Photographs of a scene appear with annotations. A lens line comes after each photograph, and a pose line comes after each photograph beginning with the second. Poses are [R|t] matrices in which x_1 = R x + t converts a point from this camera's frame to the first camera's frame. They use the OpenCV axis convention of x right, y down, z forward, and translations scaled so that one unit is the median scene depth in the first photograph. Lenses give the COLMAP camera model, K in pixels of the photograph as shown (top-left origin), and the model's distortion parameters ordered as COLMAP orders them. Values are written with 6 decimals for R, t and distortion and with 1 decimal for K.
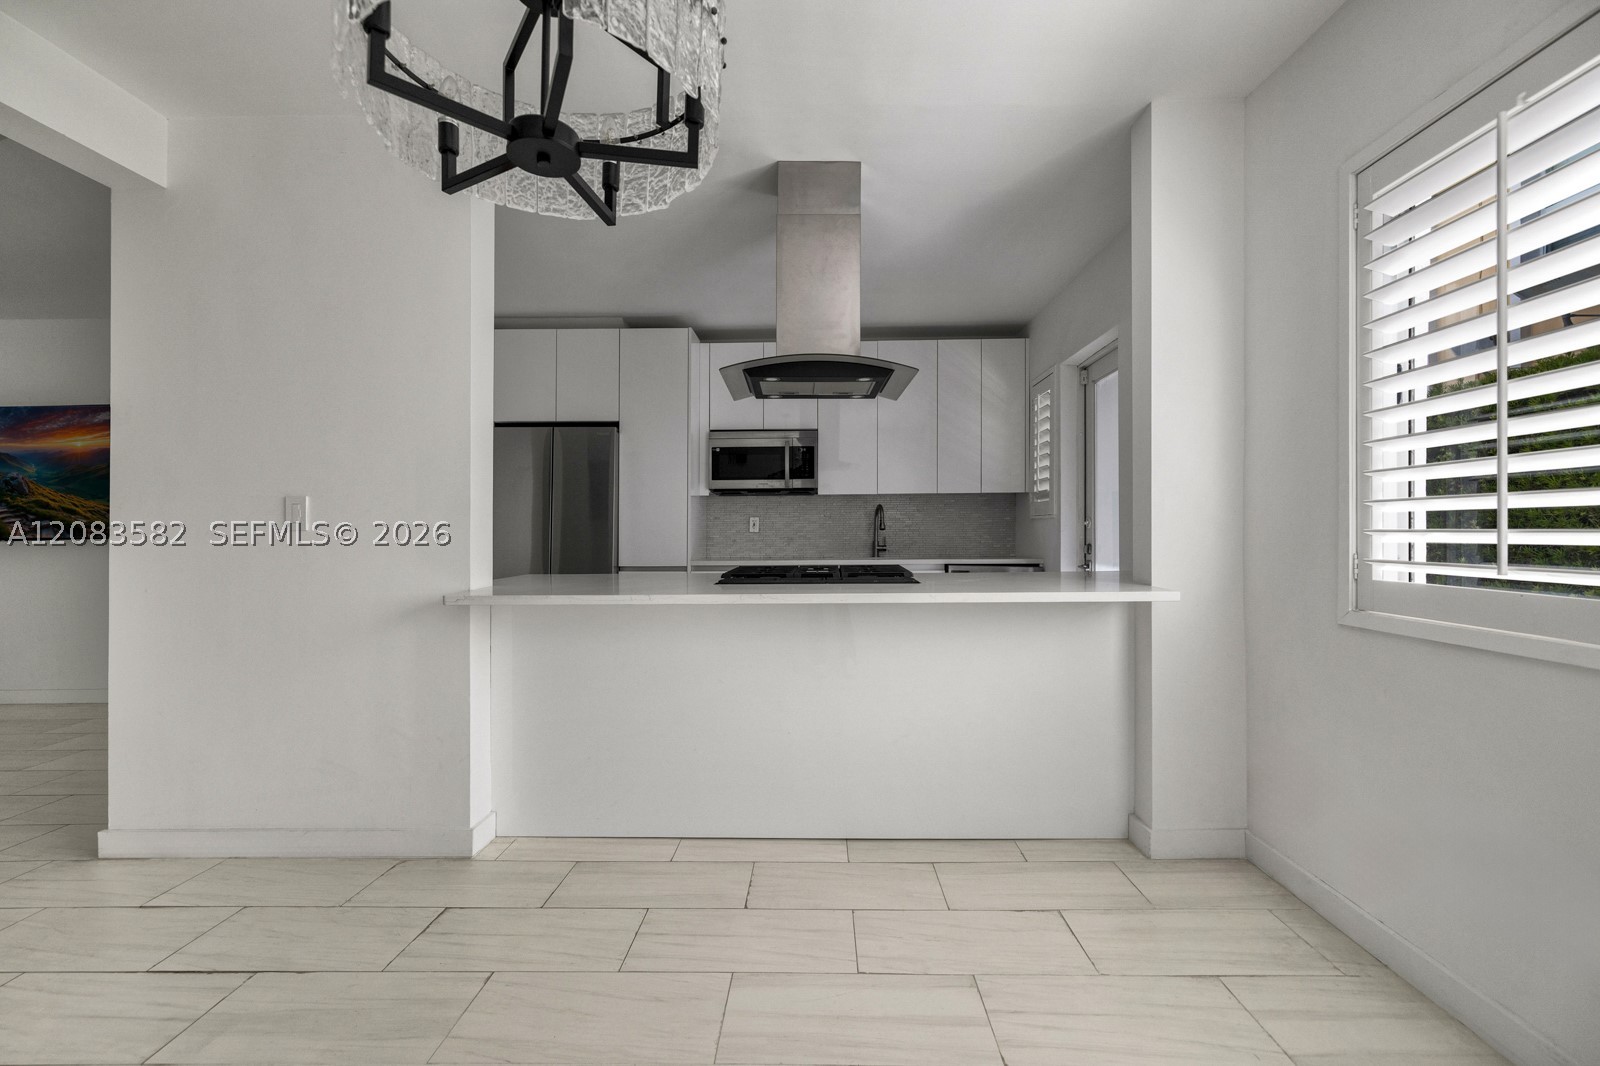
lens RADIAL K [[676.3, 0, 798.5], [0, 676.3, 526.1], [0, 0, 1]] dist [-0.001813, -0.000254]
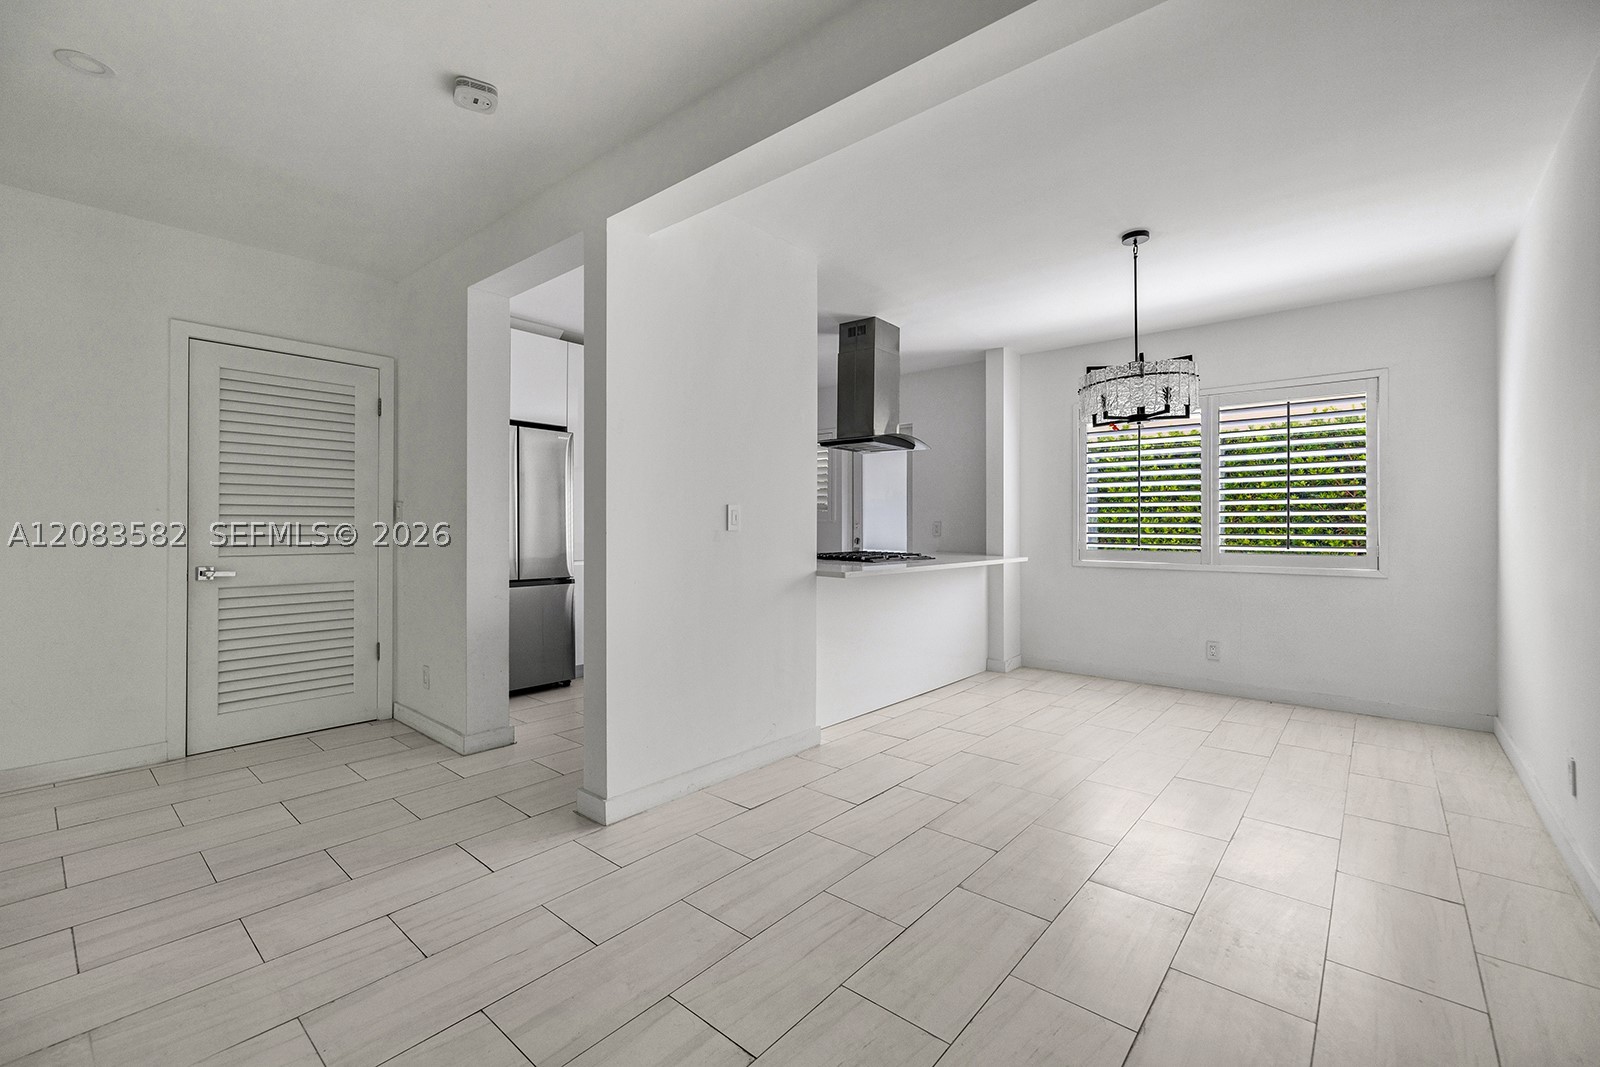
lens RADIAL K [[676.3, 0, 799.7], [0, 676.3, 532.4], [0, 0, 1]] dist [-0.001813, -0.000254]
pose [[0.634761, 0.007153, 0.772675, -1.733534], [-0.017337, 0.999837, 0.004987, 0.008013], [-0.772514, -0.016562, 0.634782, 0.077676]]
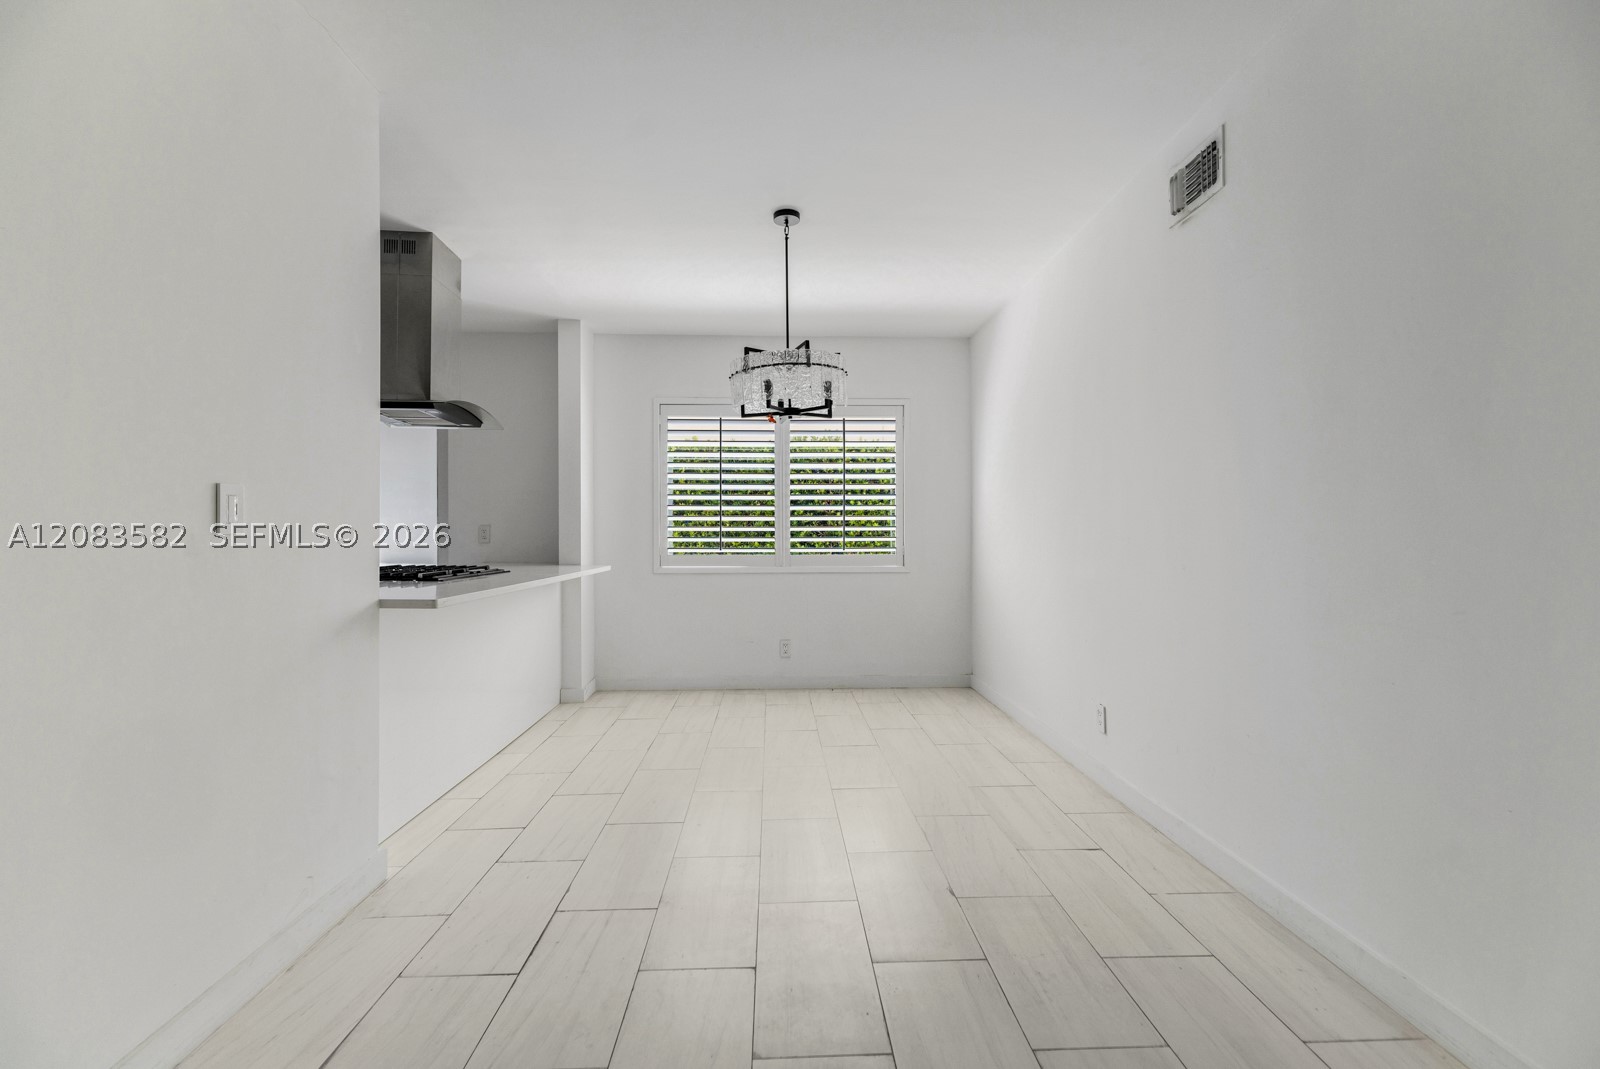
lens RADIAL K [[676.3, 0, 800.2], [0, 676.3, 535.1], [0, 0, 1]] dist [-0.001813, -0.000254]
pose [[-0.059315, 0.008867, 0.998200, -1.503225], [-0.006615, 0.999935, -0.009275, 0.014999], [-0.998217, -0.007153, -0.059253, 0.492670]]
